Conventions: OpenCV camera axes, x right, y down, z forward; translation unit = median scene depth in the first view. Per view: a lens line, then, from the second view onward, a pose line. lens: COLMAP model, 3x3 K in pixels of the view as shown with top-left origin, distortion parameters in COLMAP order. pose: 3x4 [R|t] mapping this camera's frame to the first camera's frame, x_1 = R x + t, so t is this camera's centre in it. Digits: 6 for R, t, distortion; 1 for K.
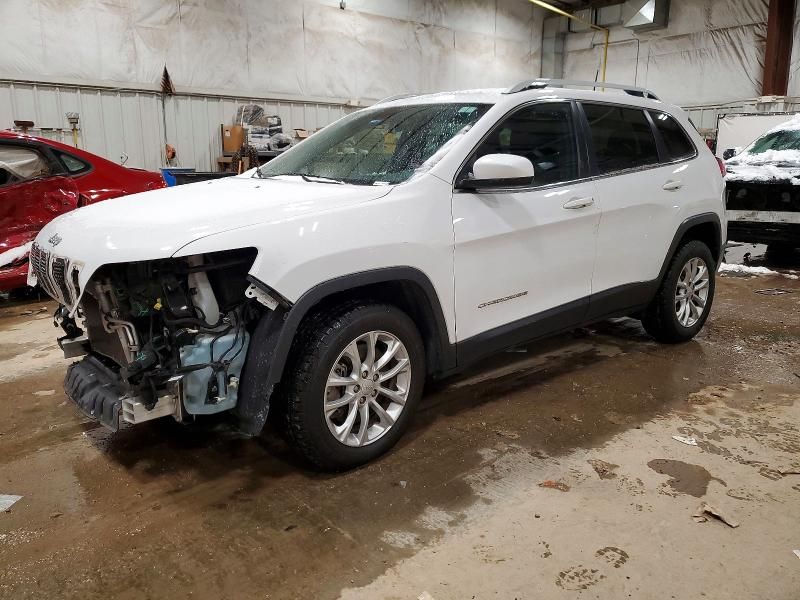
lens RADIAL K [[616.4, 0, 399.2], [0, 616.4, 295.1], [0, 0, 1]] dist [0.004365, 0.022711]
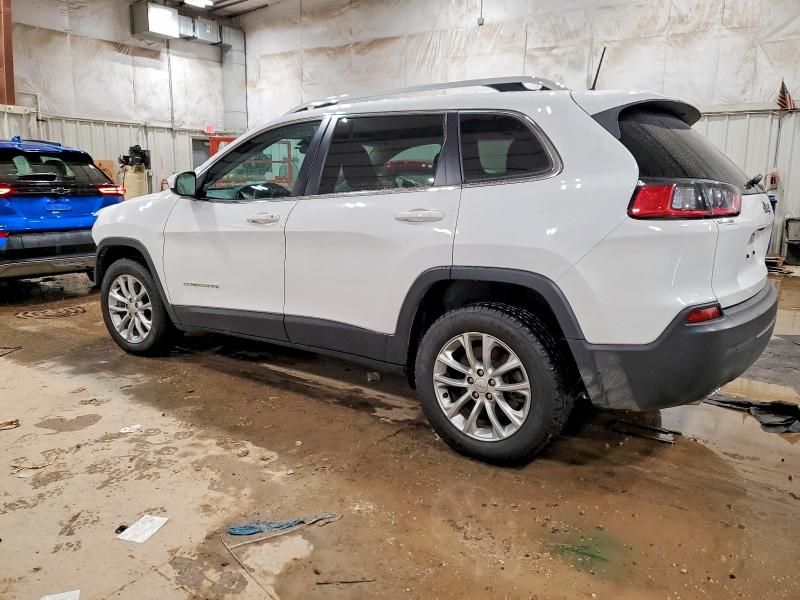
lens RADIAL K [[616.4, 0, 399.2], [0, 616.4, 304.1], [0, 0, 1]] dist [0.004365, 0.022711]
pose [[0.249335, 0.196413, -0.948290, 1.319398], [-0.223812, 0.964394, 0.140902, -0.200881], [0.942200, 0.177107, 0.284417, 0.915510]]
